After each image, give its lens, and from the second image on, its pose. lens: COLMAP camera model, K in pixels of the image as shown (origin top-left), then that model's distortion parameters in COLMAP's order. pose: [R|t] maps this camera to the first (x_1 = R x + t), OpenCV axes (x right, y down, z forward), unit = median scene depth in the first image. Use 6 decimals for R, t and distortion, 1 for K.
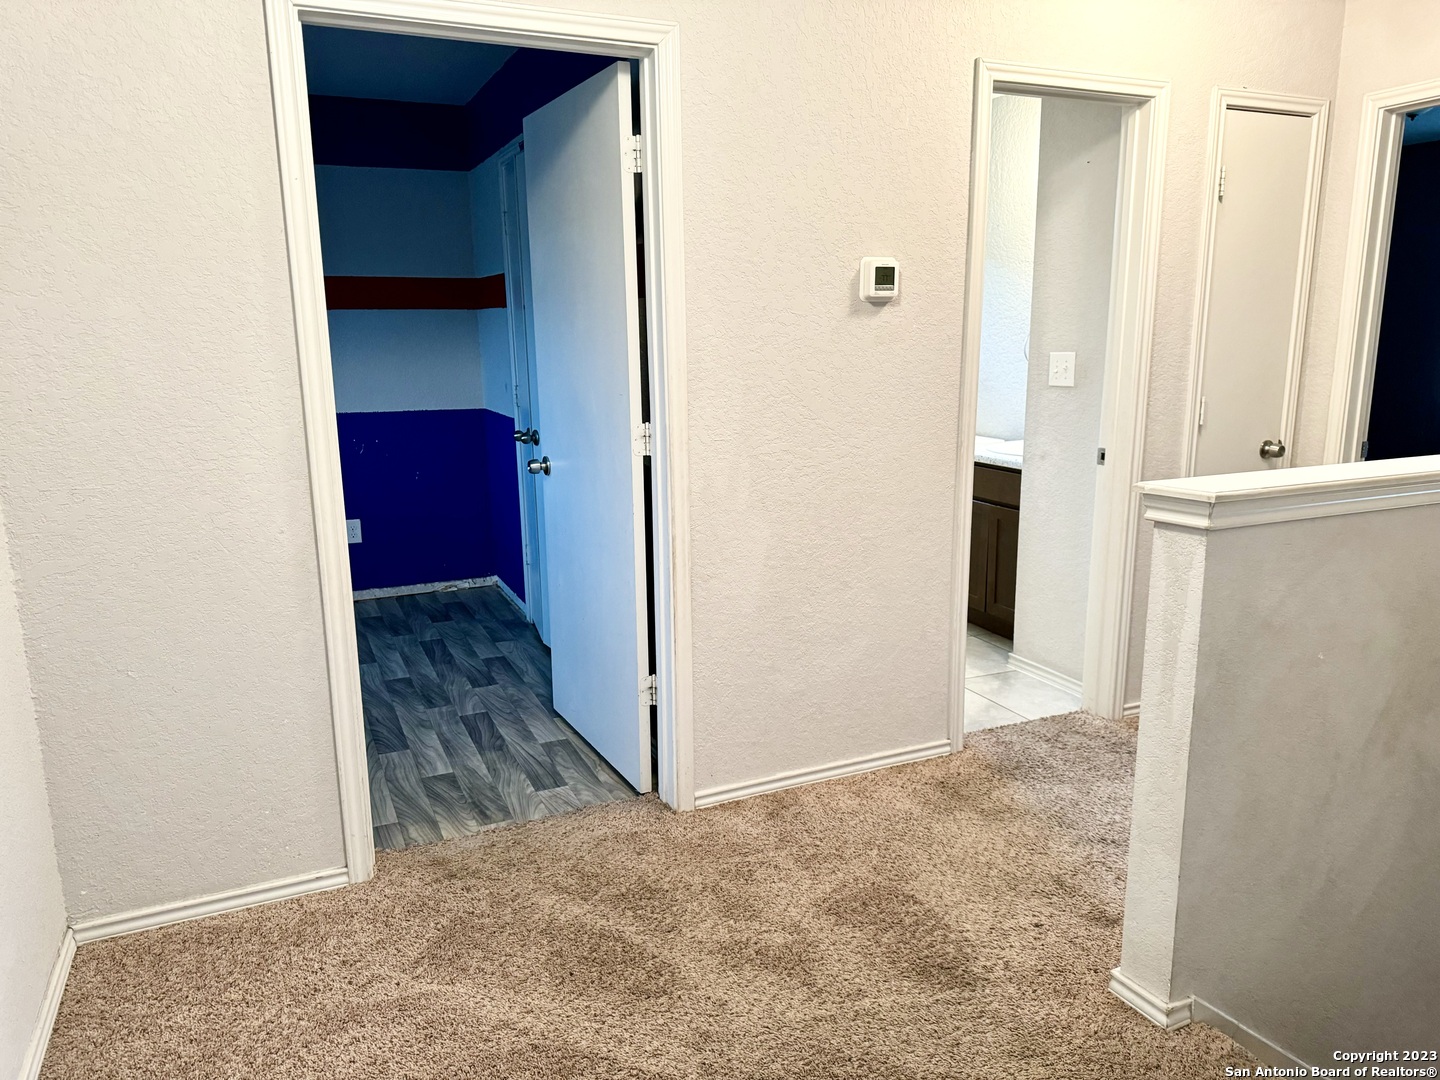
lens RADIAL K [[1011.1, 0, 730.4], [0, 1011.1, 524.3], [0, 0, 1]] dist [0.074724, -0.079860]
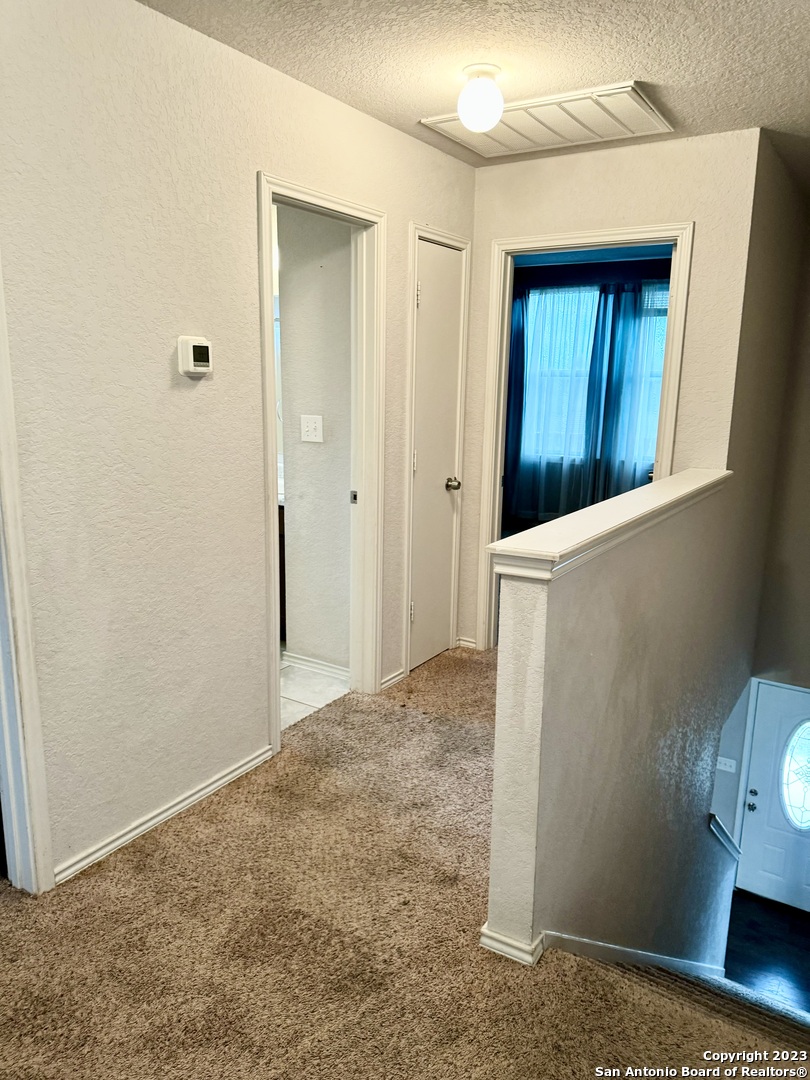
lens RADIAL K [[758.3, 0, 406.9], [0, 758.3, 522.7], [0, 0, 1]] dist [0.074724, -0.079860]
pose [[0.839740, -0.079411, 0.537150, -0.122452], [0.075001, 0.996729, 0.030104, -0.068769], [-0.537784, 0.015008, 0.842949, 0.177840]]
